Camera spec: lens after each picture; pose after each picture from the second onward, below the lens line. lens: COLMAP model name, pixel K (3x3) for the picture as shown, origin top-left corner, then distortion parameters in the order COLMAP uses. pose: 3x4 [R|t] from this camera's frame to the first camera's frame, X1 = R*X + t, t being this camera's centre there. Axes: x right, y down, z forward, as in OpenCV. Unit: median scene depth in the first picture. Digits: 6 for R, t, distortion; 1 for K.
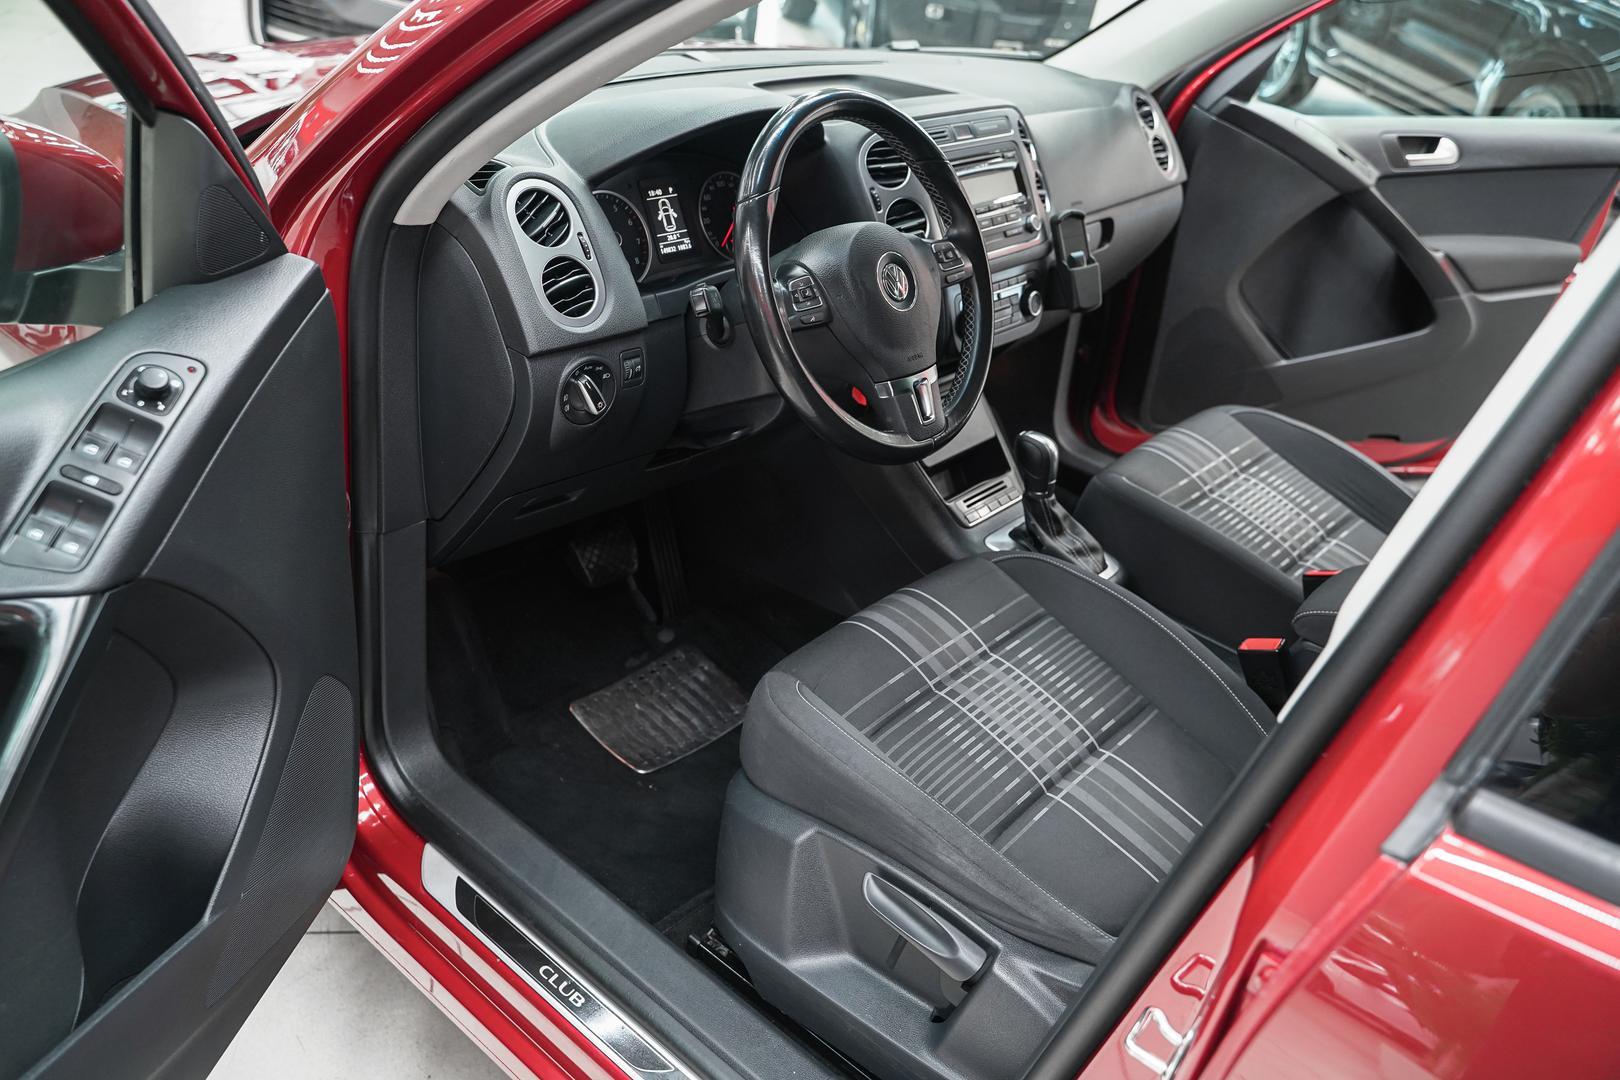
lens RADIAL K [[1286.3, 0, 806.1], [0, 1286.3, 545.1], [0, 0, 1]] dist [-0.015575, 0.010040]
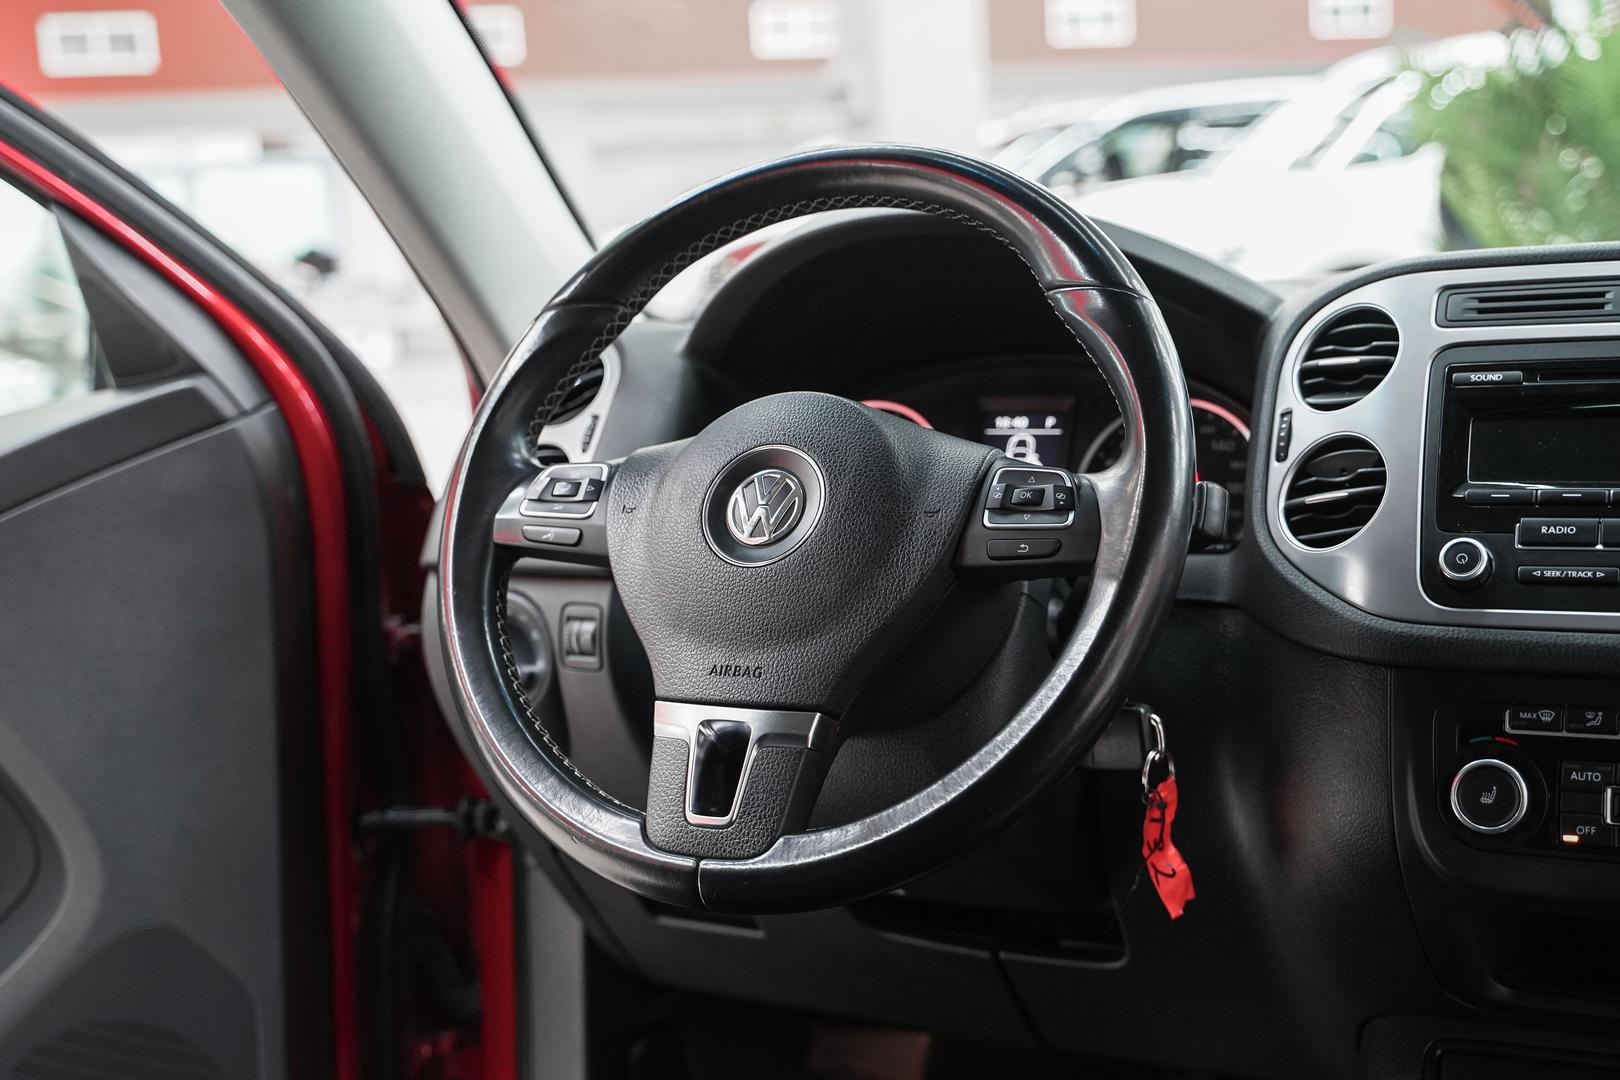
lens RADIAL K [[2038.8, 0, 797.7], [0, 2038.8, 518.8], [0, 0, 1]] dist [-0.008890, 0.000000]
pose [[0.224724, 0.001400, -0.974422, 0.585908], [-0.412383, 0.906168, -0.093803, -0.104328], [0.882859, 0.422915, 0.204215, 0.653505]]
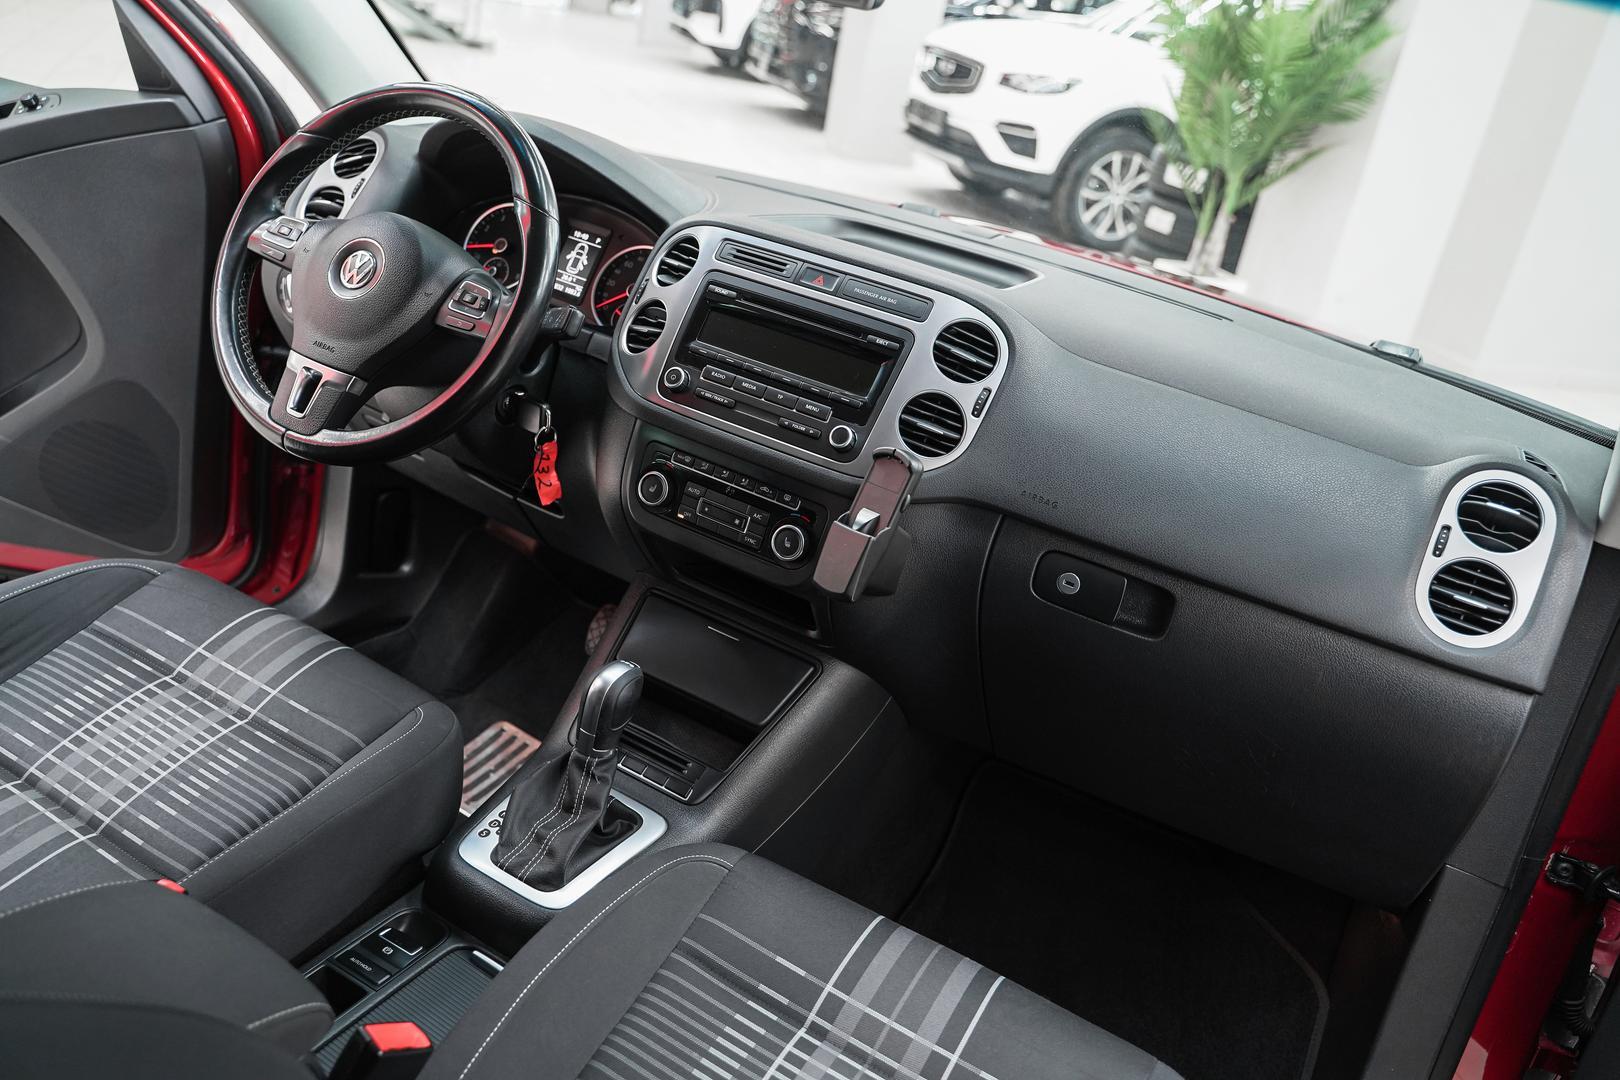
lens RADIAL K [[1286.3, 0, 811.5], [0, 1286.3, 536.1], [0, 0, 1]] dist [-0.015575, 0.010040]
pose [[0.203125, 0.318871, -0.925776, 0.795003], [-0.616024, 0.776537, 0.132305, -0.286639], [0.761088, 0.543426, 0.354166, 0.775195]]
